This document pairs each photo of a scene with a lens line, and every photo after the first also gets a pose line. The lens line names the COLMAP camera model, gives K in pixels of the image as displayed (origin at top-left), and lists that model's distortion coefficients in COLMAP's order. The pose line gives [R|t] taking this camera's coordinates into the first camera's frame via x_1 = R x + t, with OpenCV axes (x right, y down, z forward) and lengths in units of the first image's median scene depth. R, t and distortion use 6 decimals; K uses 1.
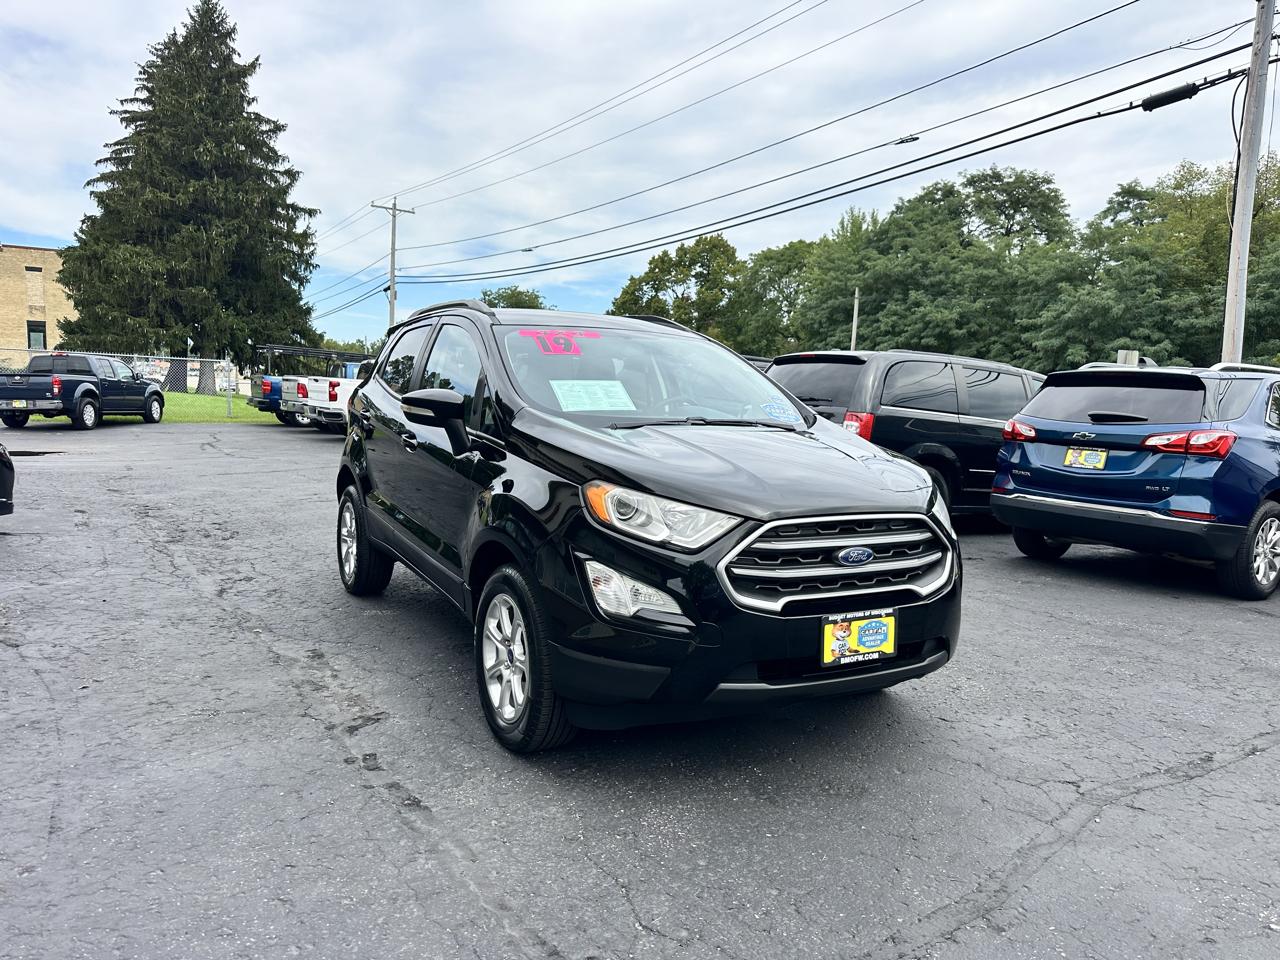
lens RADIAL K [[893.3, 0, 634.4], [0, 893.3, 484.7], [0, 0, 1]] dist [0.040409, -0.055365]
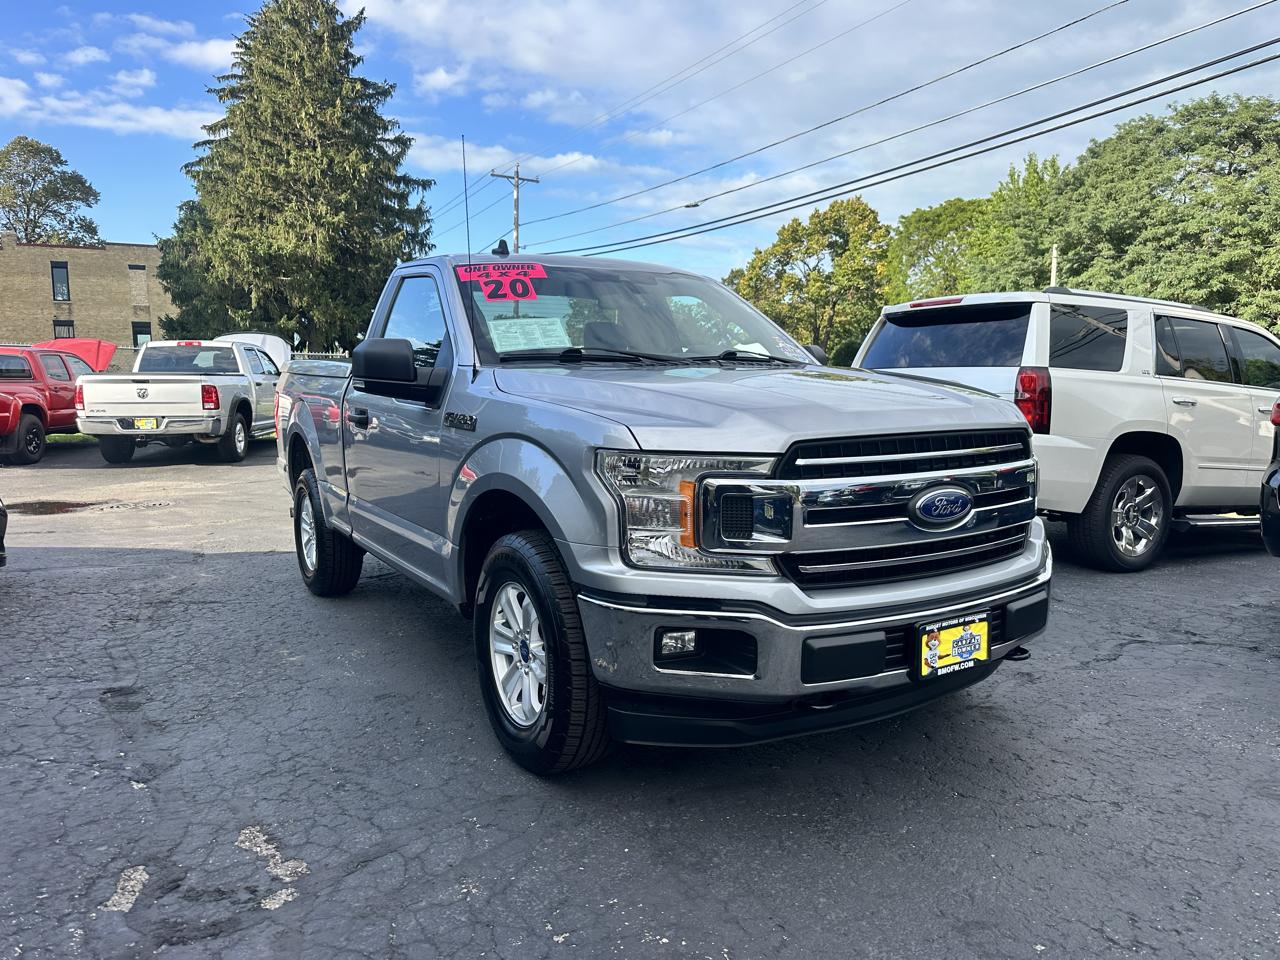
lens RADIAL K [[893.3, 0, 629.3], [0, 893.3, 481.7], [0, 0, 1]] dist [0.040409, -0.055365]
pose [[0.994139, -0.017453, -0.106689, -0.073402], [0.018757, 0.999761, 0.011233, -0.019410], [0.106468, -0.013168, 0.994229, 0.146484]]
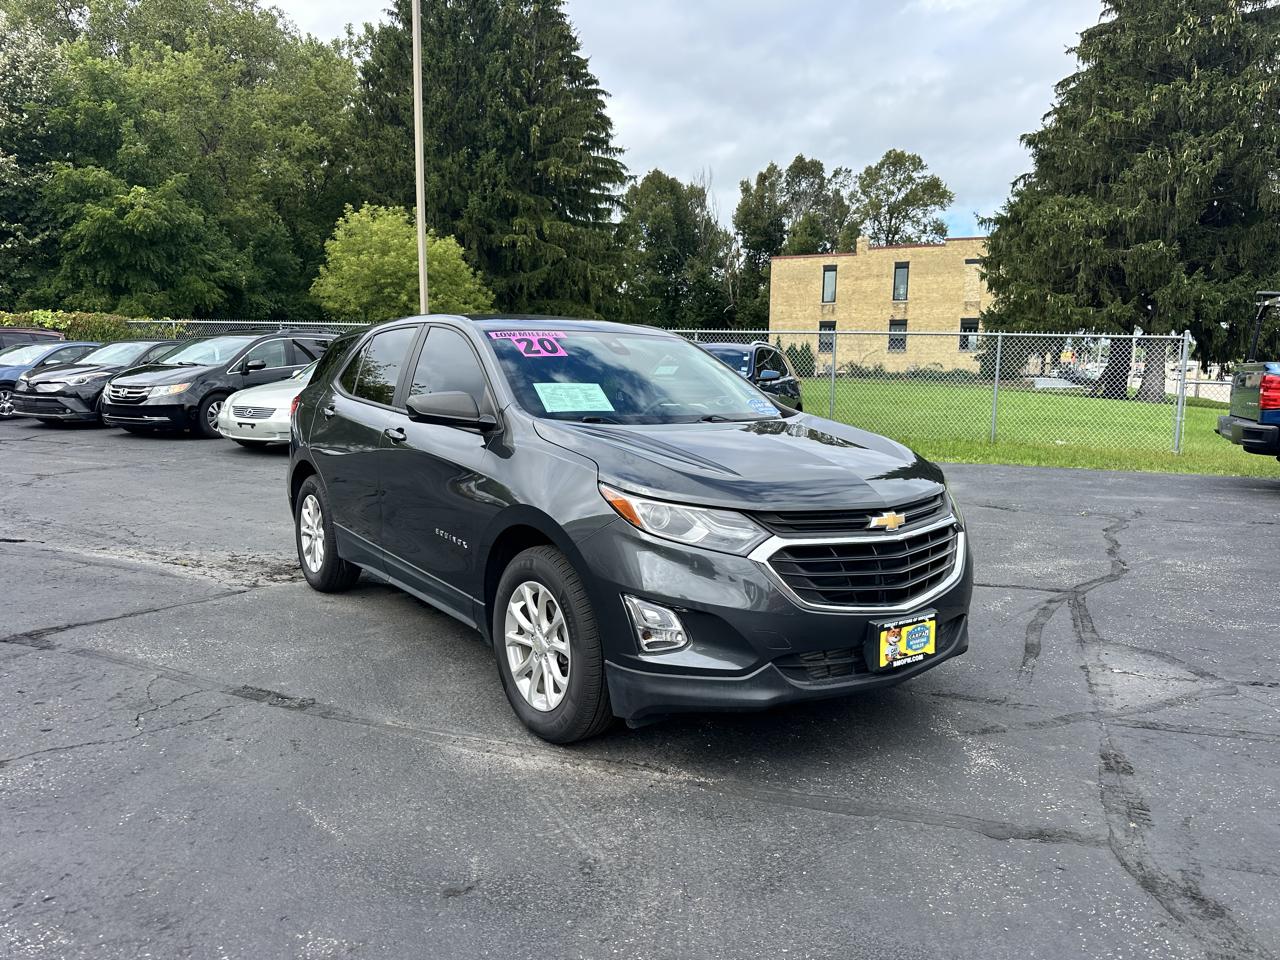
lens RADIAL K [[893.3, 0, 635.5], [0, 893.3, 485.2], [0, 0, 1]] dist [0.040409, -0.055365]
pose [[0.564631, 0.083081, -0.821151, -0.120907], [-0.083123, 0.995586, 0.043574, -0.031523], [0.821147, 0.043653, 0.569045, 0.274825]]
